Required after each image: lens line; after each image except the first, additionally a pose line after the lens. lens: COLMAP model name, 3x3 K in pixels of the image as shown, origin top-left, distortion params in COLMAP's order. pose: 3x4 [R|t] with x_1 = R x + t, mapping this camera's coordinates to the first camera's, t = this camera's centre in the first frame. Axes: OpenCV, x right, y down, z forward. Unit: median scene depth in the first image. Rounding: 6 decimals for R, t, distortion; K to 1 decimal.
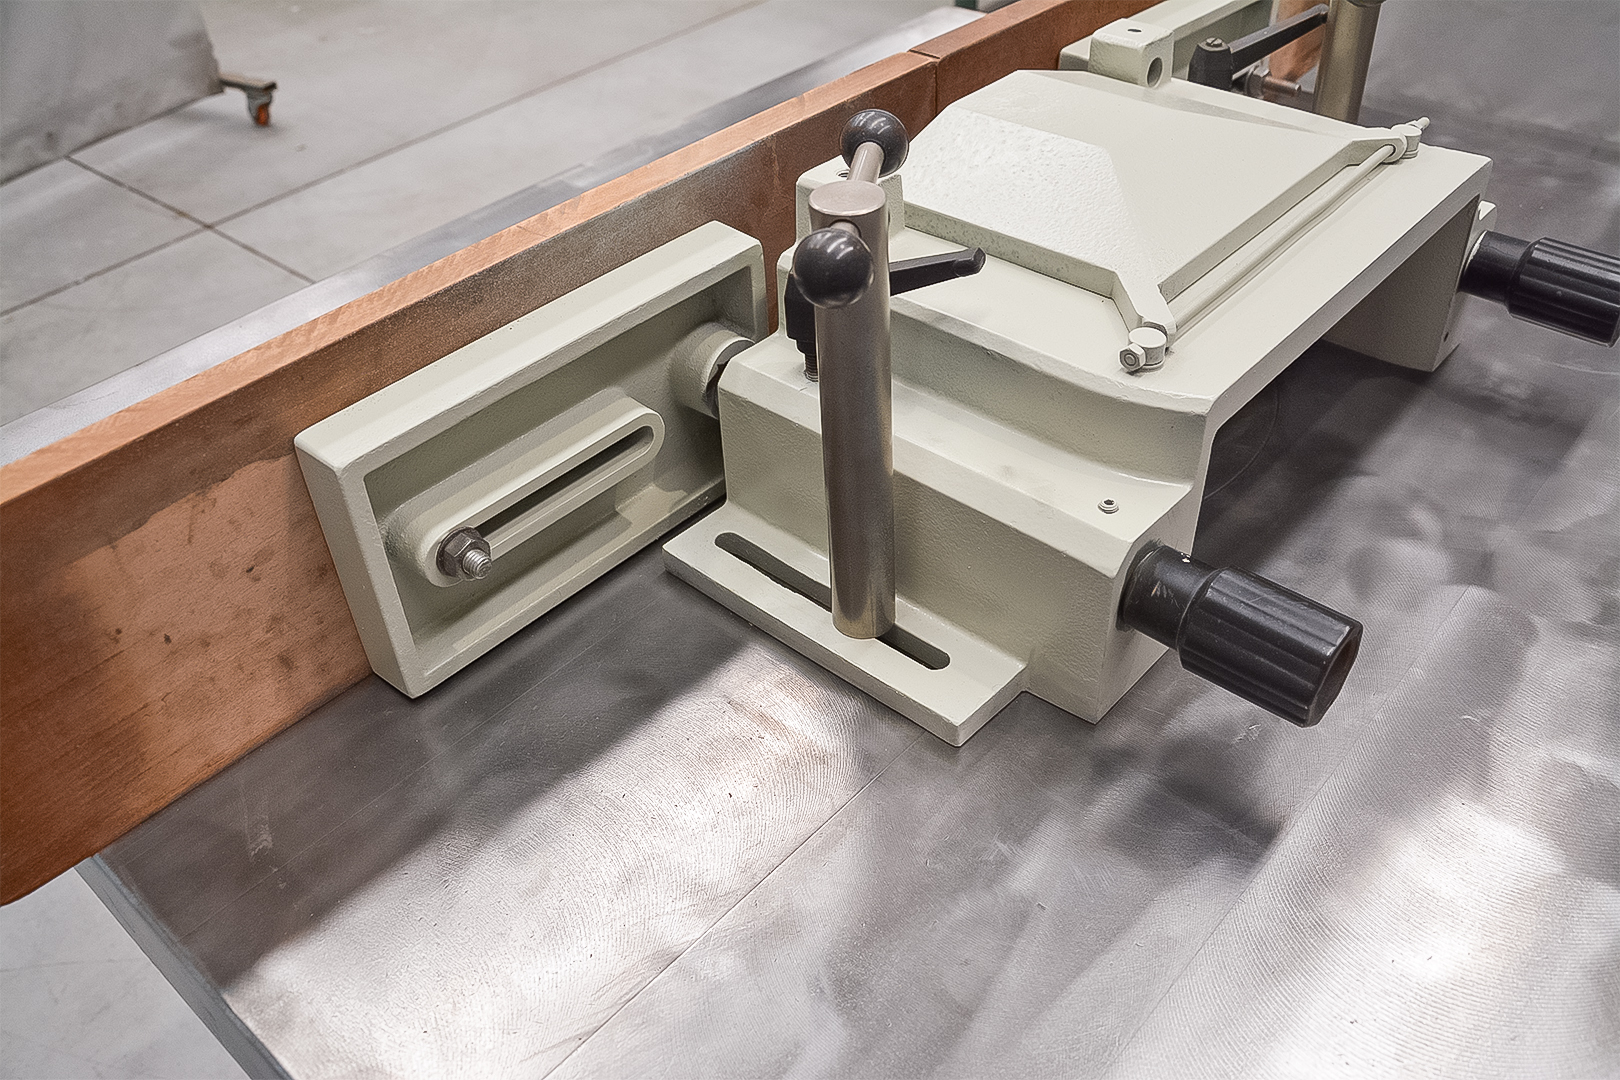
lens RADIAL K [[1363.1, 0, 817.3], [0, 1363.1, 540.4], [0, 0, 1]] dist [-0.115935, 0.093491]
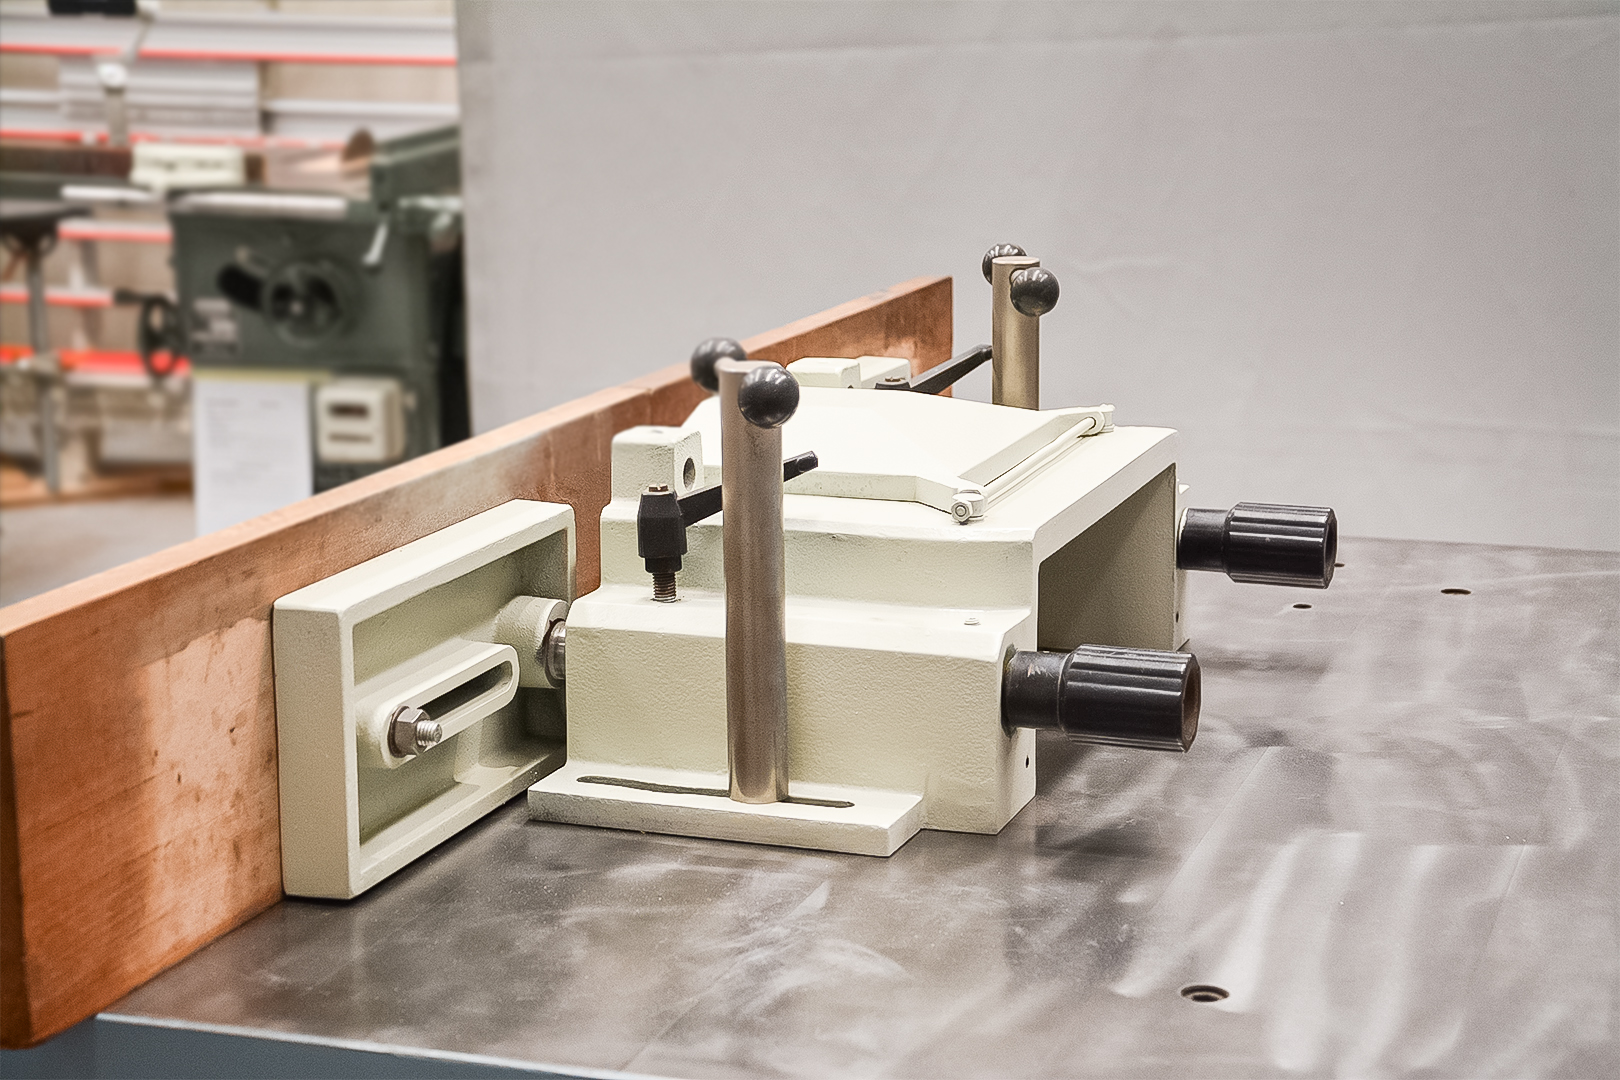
lens RADIAL K [[2969.4, 0, 810.0], [0, 2969.4, 540.0], [0, 0, 1]] dist [0.285971, 0.016105]
pose [[0.925805, -0.044085, 0.375421, -0.844246], [0.215414, 0.877654, -0.428160, 0.944742], [-0.310614, 0.477263, 0.822033, -1.065366]]
